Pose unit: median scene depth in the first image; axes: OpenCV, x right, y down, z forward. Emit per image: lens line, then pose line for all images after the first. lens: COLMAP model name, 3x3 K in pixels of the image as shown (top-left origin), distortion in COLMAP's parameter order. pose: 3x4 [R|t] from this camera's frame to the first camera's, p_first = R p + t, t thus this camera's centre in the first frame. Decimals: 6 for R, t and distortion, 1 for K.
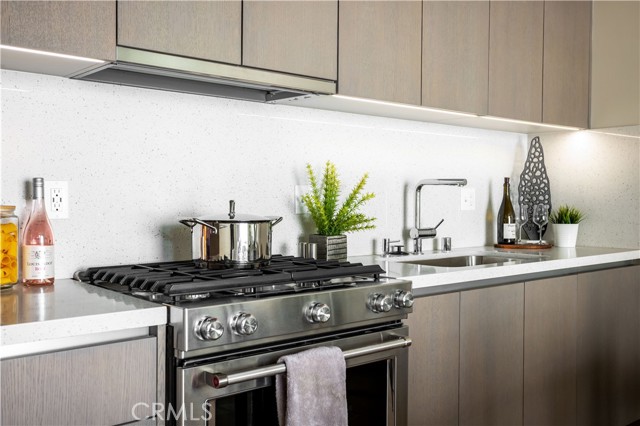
lens RADIAL K [[642.6, 0, 320.0], [0, 642.6, 213.0], [0, 0, 1]] dist [-0.013296, -0.005413]
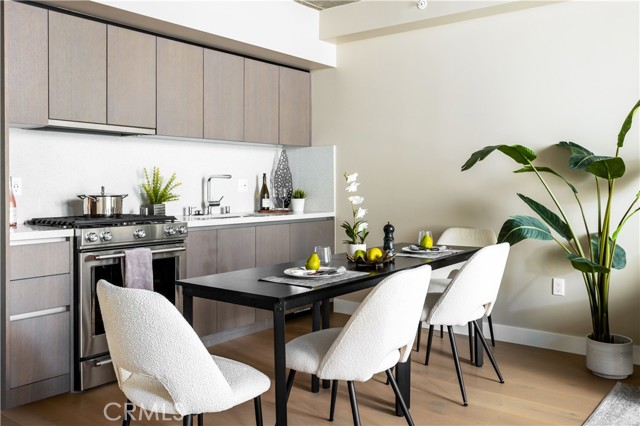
lens RADIAL K [[631.0, 0, 319.6], [0, 631.0, 196.9], [0, 0, 1]] dist [0.002185, 0.011726]
pose [[0.985059, -0.008783, 0.171990, 0.206126], [0.009742, 0.999941, -0.004734, 0.031228], [-0.171939, 0.006339, 0.985087, -1.160965]]
